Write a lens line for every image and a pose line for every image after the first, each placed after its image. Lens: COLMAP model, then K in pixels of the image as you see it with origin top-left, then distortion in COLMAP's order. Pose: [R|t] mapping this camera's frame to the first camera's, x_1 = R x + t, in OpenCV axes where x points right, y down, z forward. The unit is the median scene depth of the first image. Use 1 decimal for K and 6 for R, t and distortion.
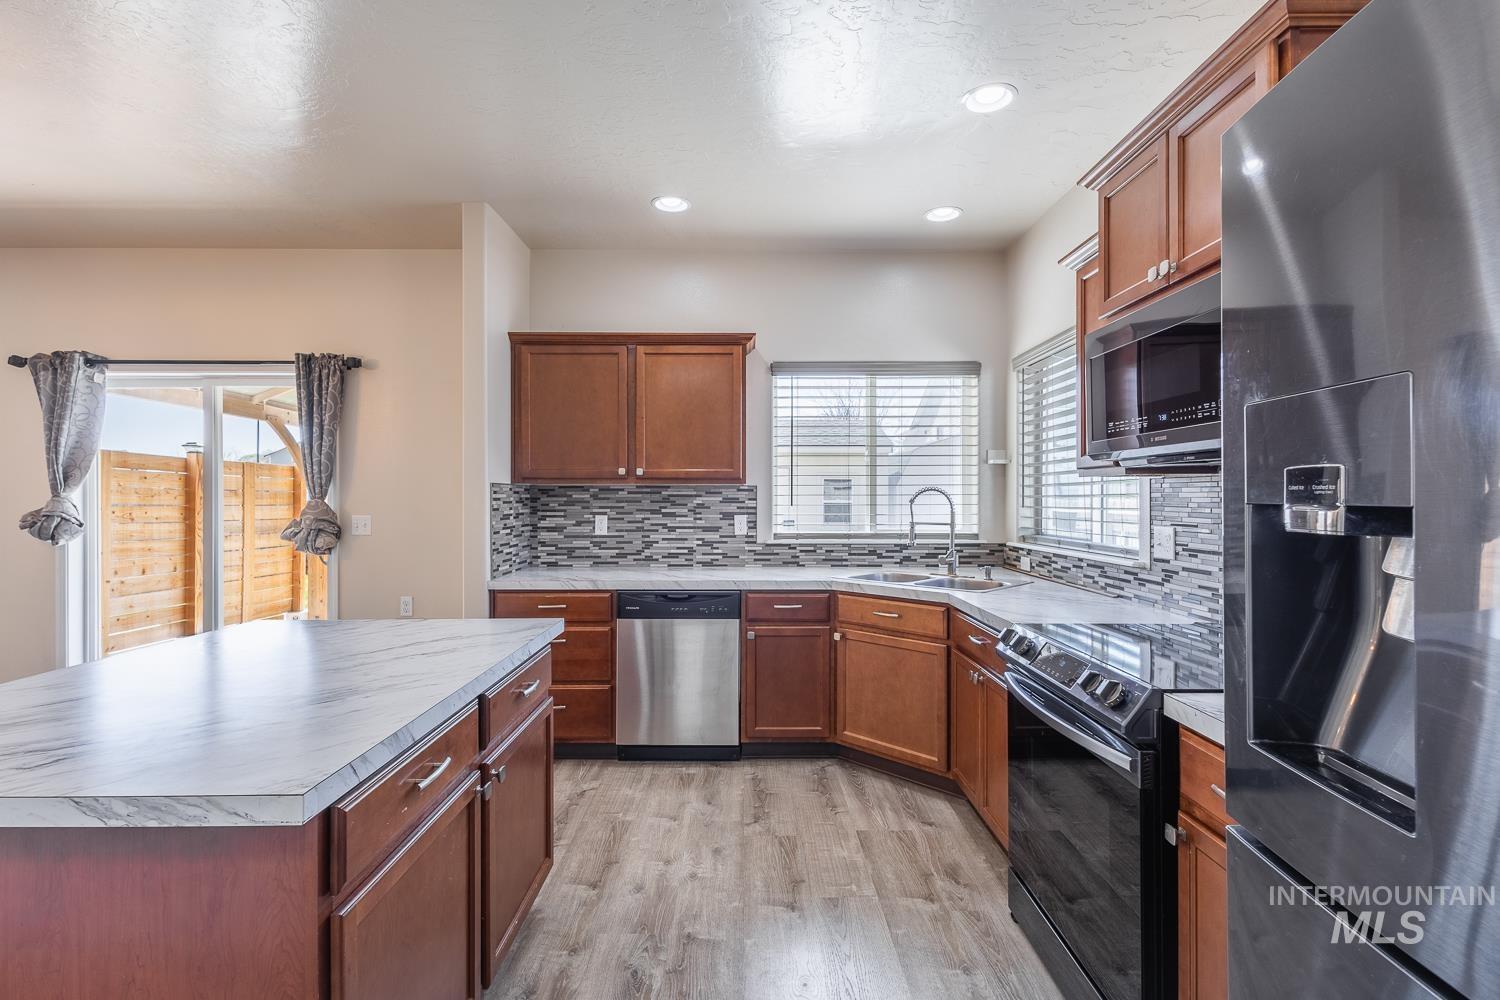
lens RADIAL K [[697.2, 0, 748.1], [0, 697.2, 500.3], [0, 0, 1]] dist [0.011609, -0.004334]
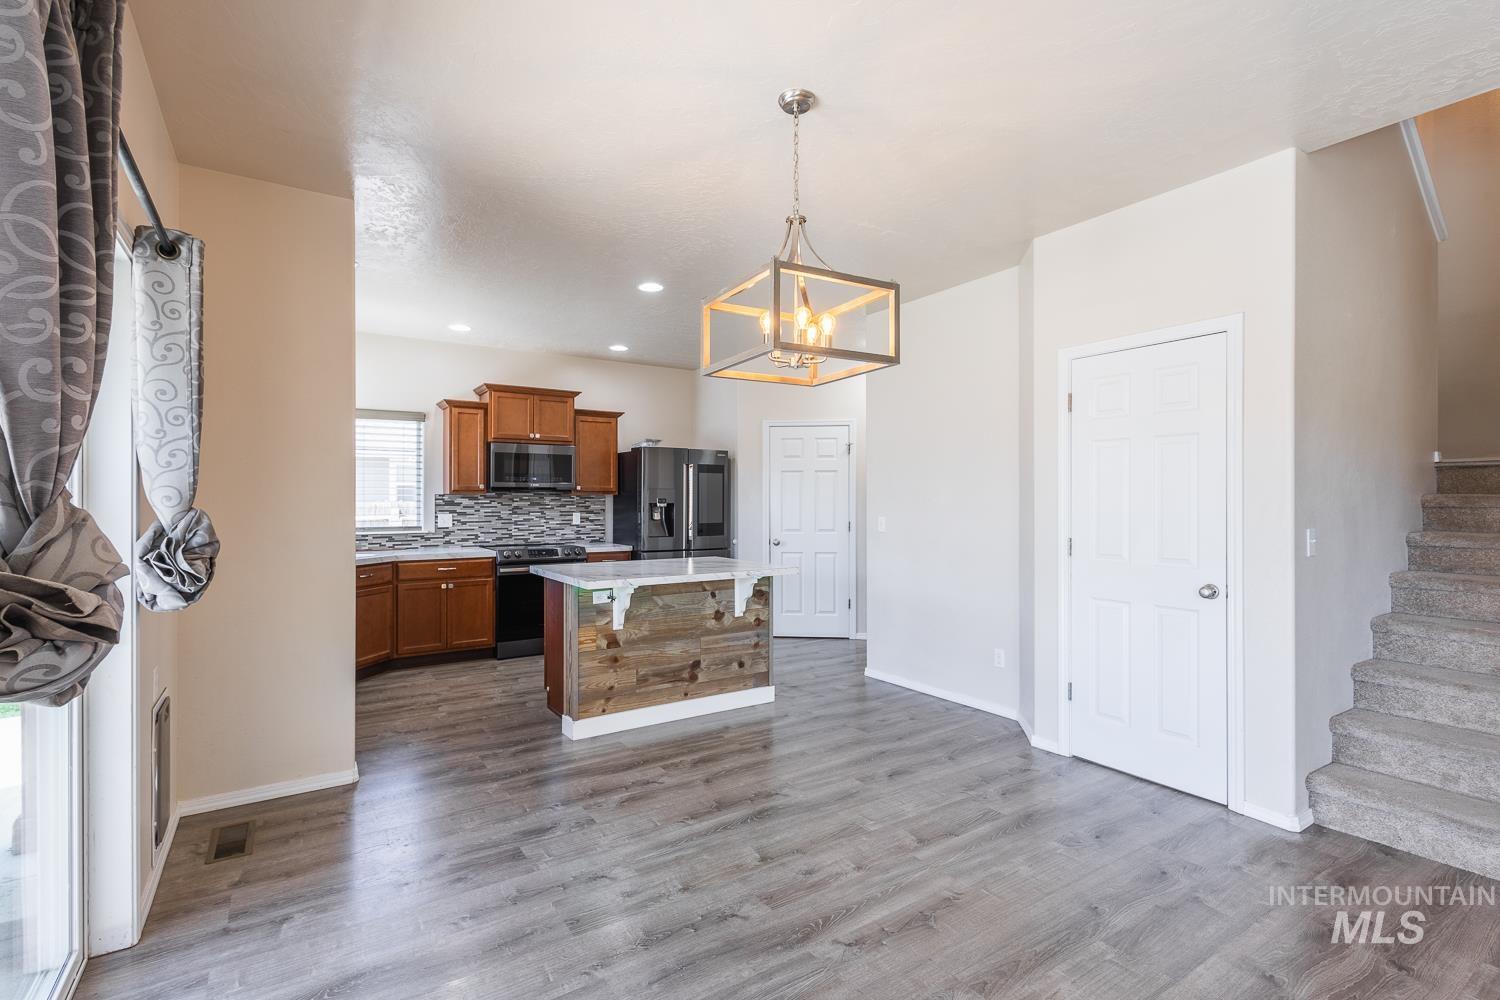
lens RADIAL K [[697.2, 0, 750.1], [0, 697.2, 500.4], [0, 0, 1]] dist [0.011609, -0.004334]
pose [[-0.550531, 0.002158, 0.834812, -1.335869], [0.004612, 0.999989, 0.000456, -0.004719], [-0.834802, 0.004101, -0.550535, 0.943427]]
